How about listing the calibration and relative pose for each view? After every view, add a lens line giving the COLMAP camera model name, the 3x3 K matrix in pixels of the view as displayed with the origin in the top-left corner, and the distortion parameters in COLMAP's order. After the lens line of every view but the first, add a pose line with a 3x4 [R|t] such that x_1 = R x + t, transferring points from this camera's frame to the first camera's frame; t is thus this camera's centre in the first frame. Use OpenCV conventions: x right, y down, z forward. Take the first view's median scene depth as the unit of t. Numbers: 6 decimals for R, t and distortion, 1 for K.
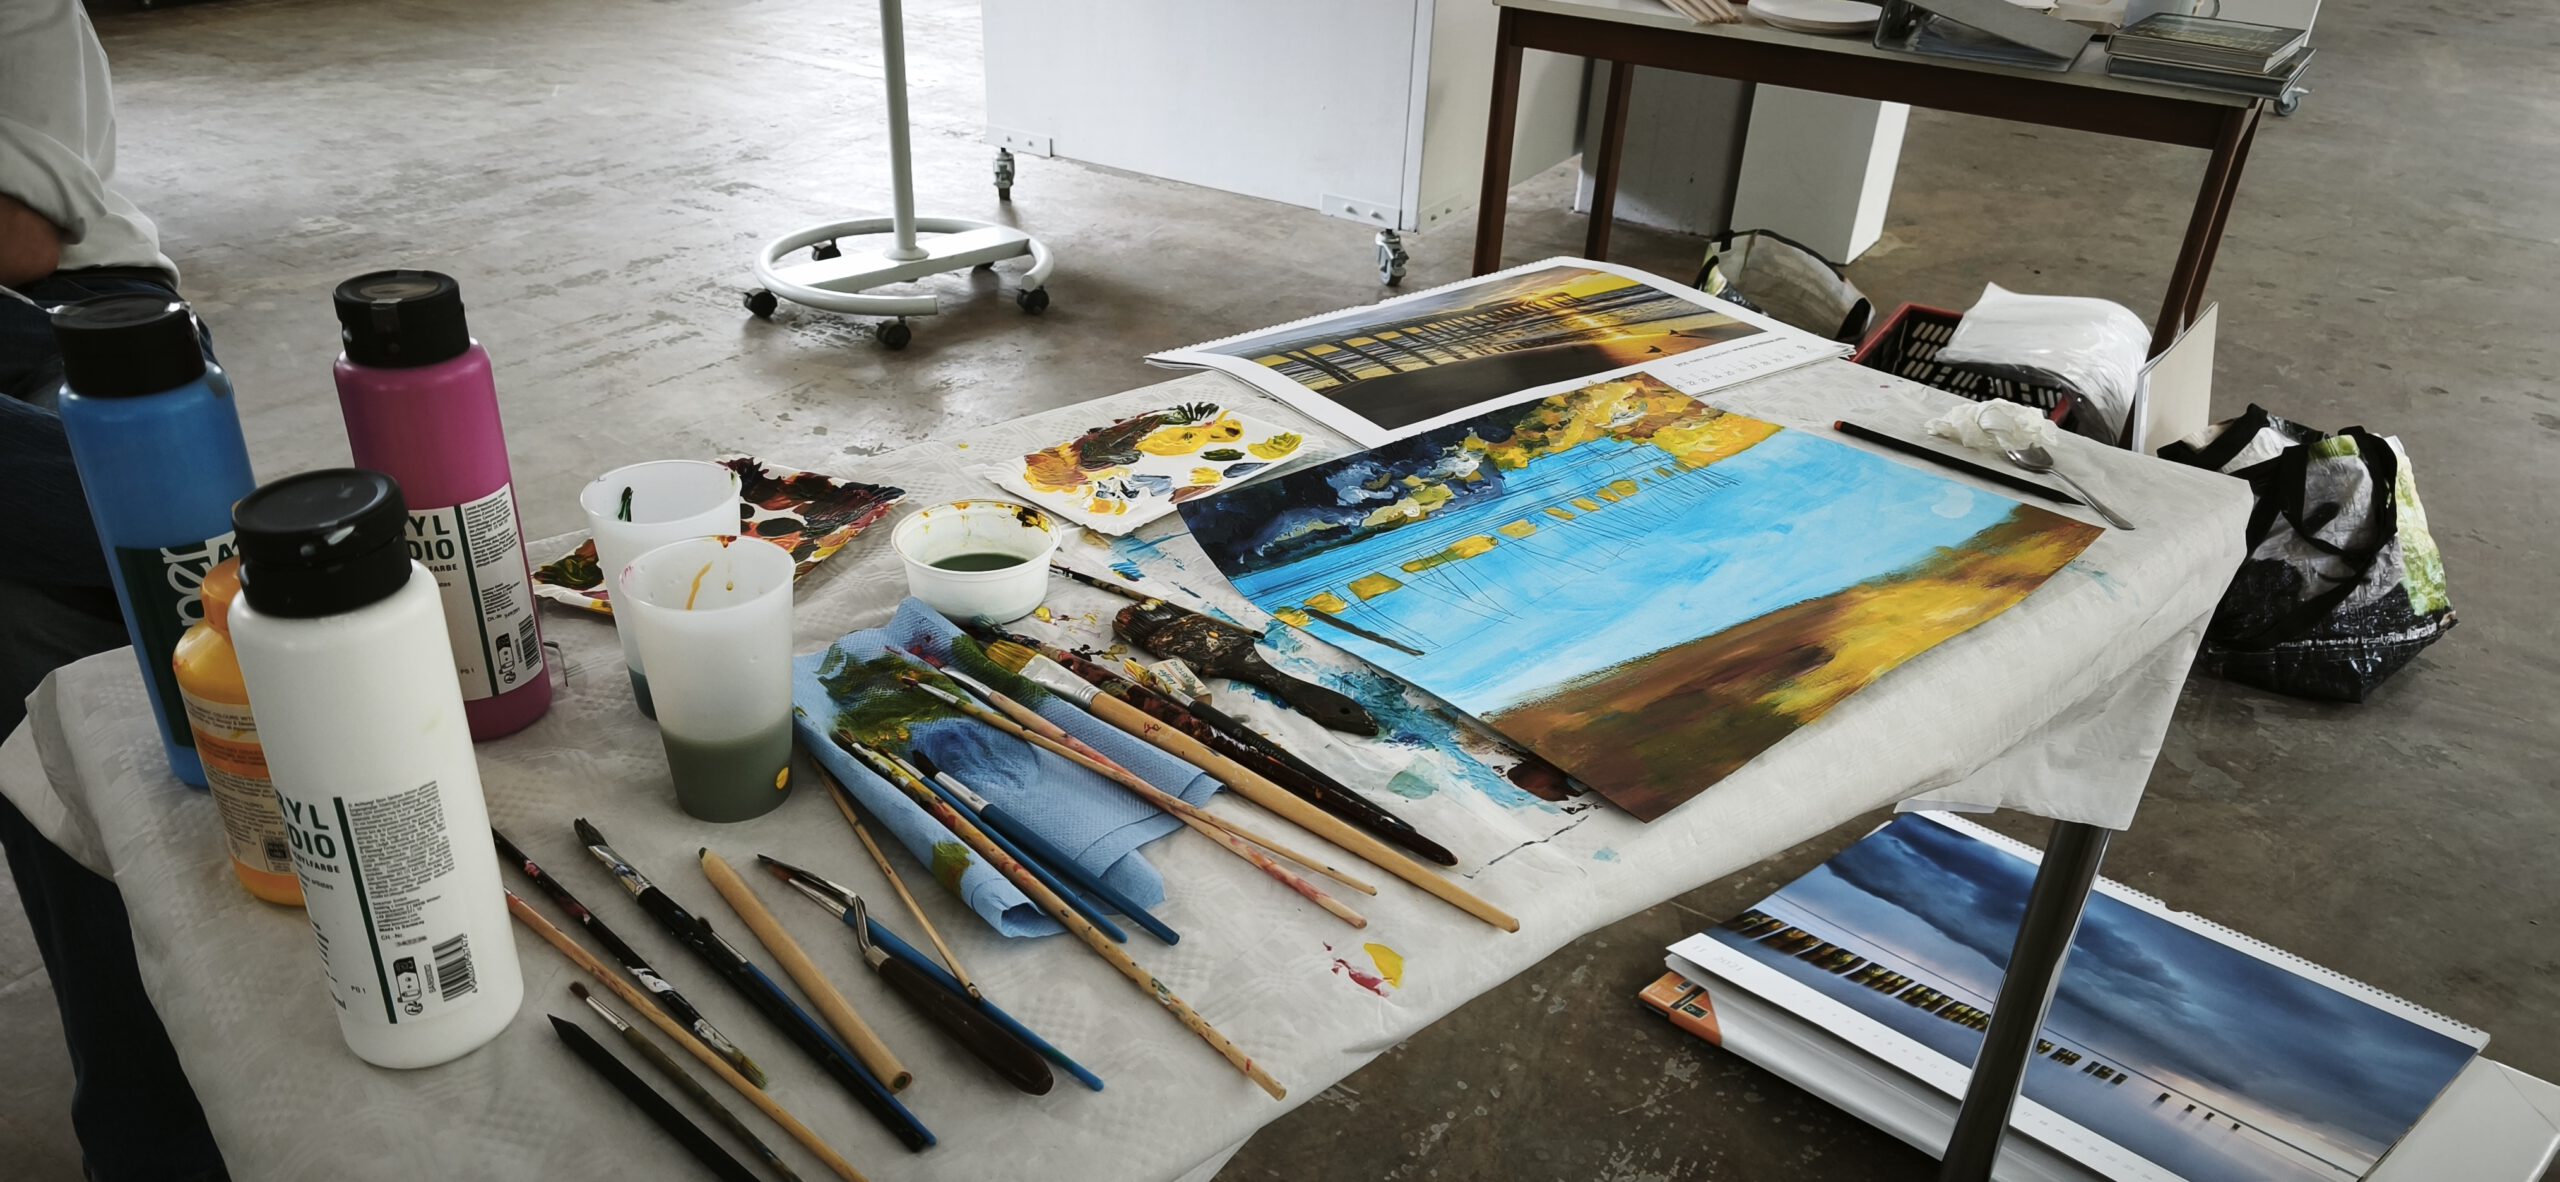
lens RADIAL K [[1681.9, 0, 1288.8], [0, 1681.9, 583.6], [0, 0, 1]] dist [0.054725, -0.039351]
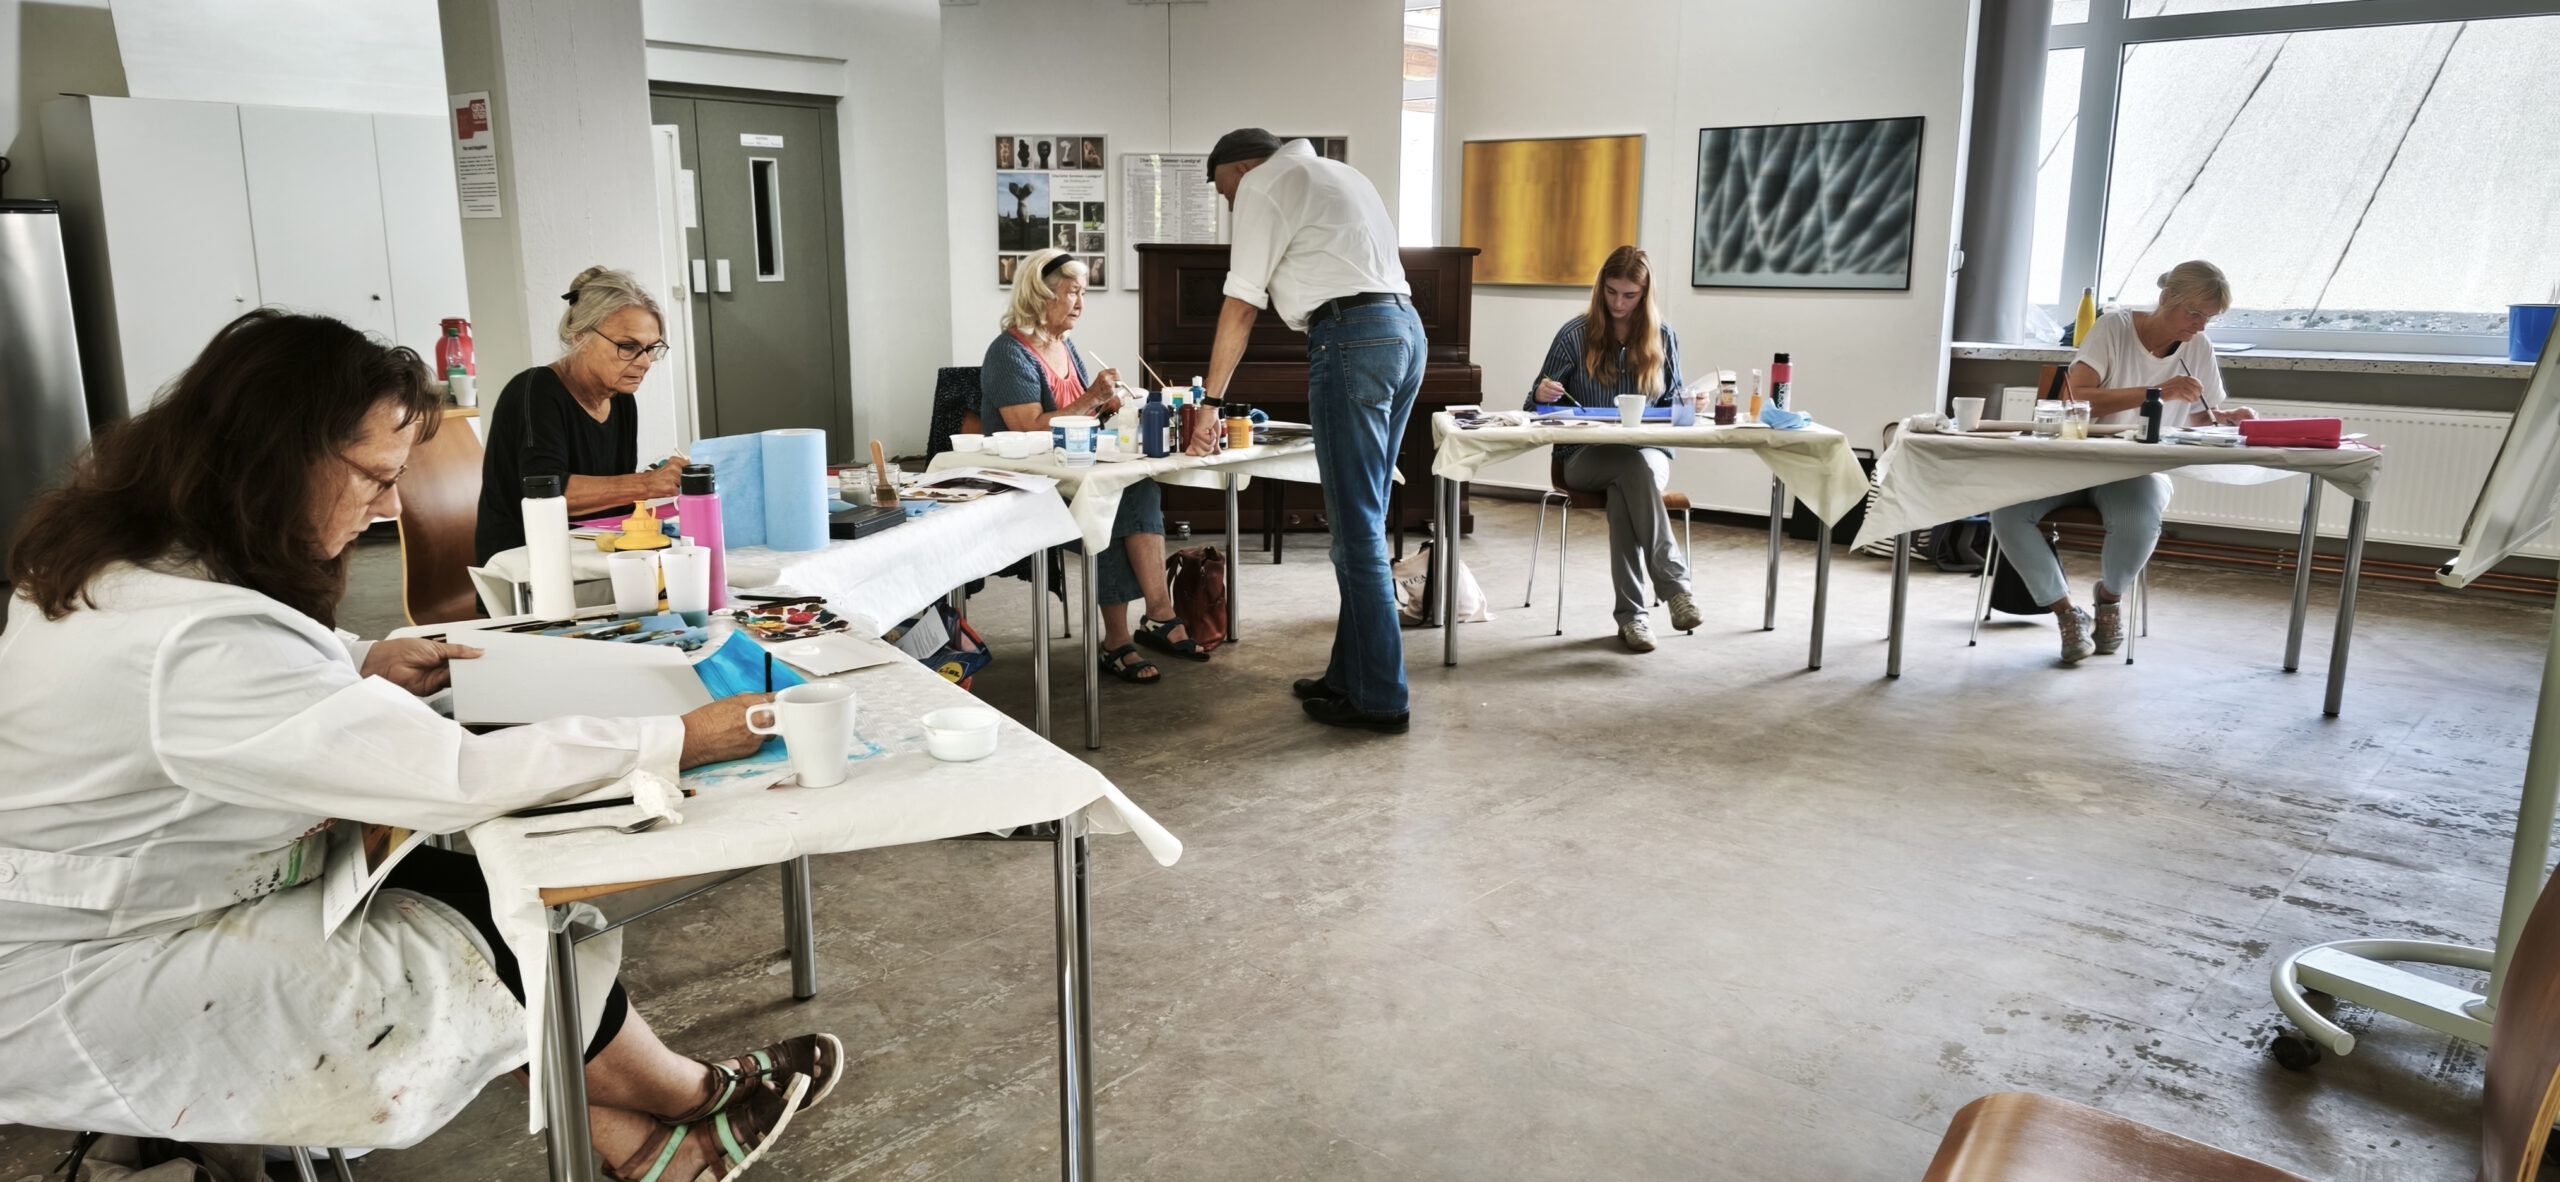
lens RADIAL K [[1681.9, 0, 1288.8], [0, 1681.9, 583.6], [0, 0, 1]] dist [0.054725, -0.039351]
pose [[-0.158293, 0.149754, -0.975970, 0.482034], [-0.470410, 0.857611, 0.207889, -0.227683], [0.868135, 0.492013, -0.065308, 0.432777]]
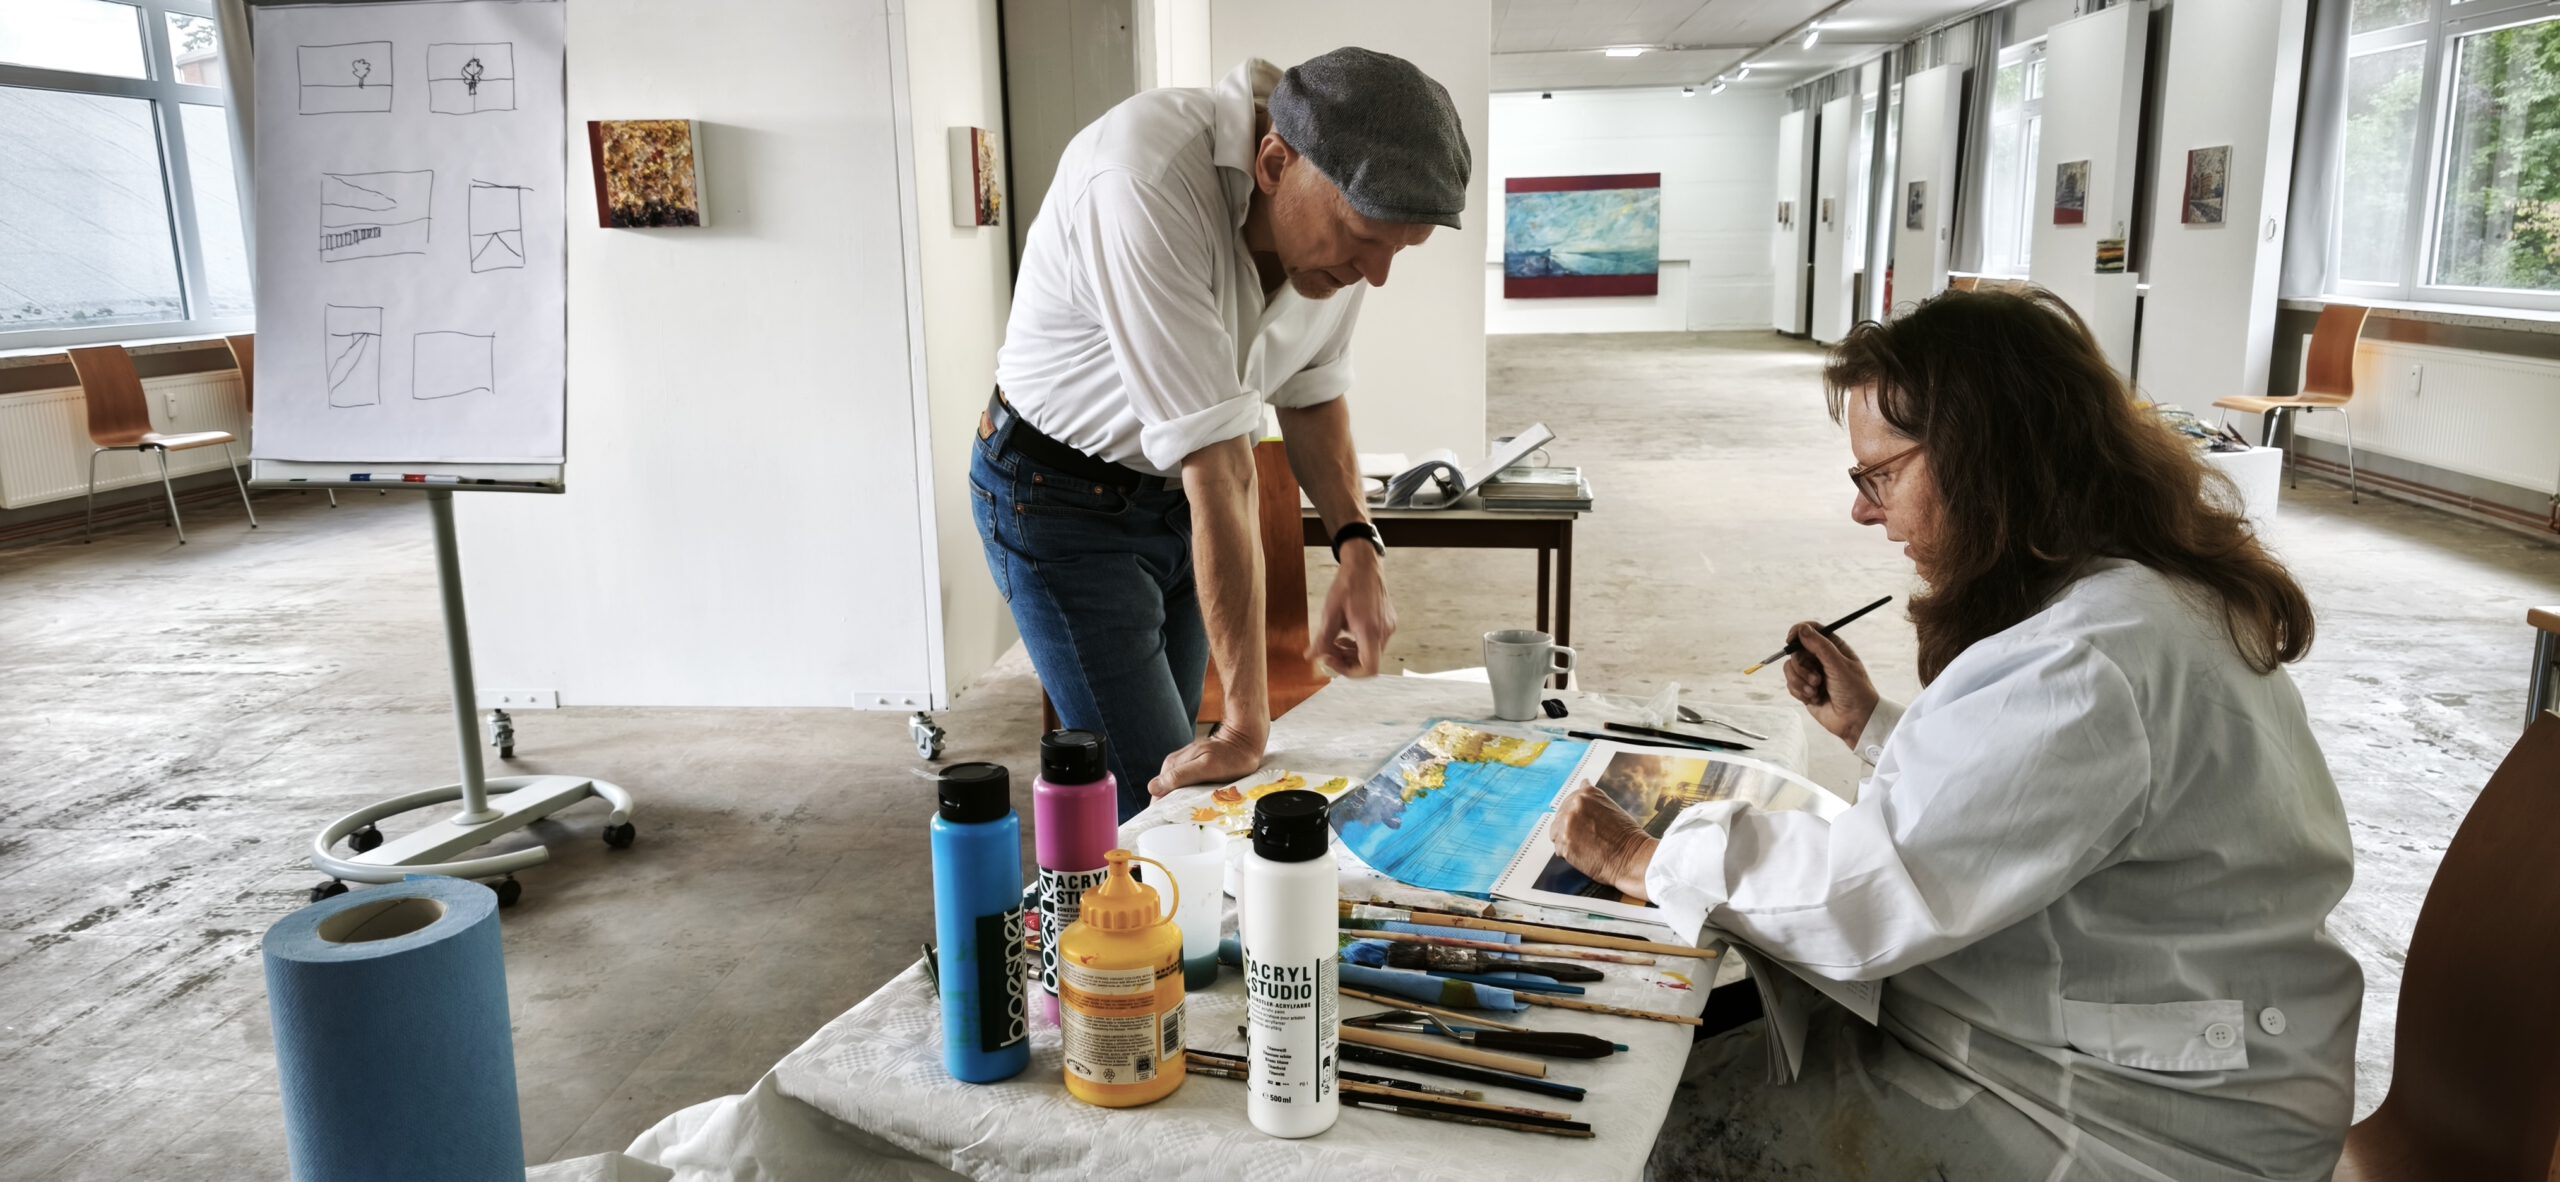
lens RADIAL K [[1672.1, 0, 1287.7], [0, 1672.1, 570.0], [0, 0, 1]] dist [0.028643, -0.000878]
pose [[0.890434, -0.141554, 0.432539, -0.184080], [0.258356, 0.939639, -0.224347, 0.016938], [-0.374673, 0.311515, 0.873257, -0.105830]]
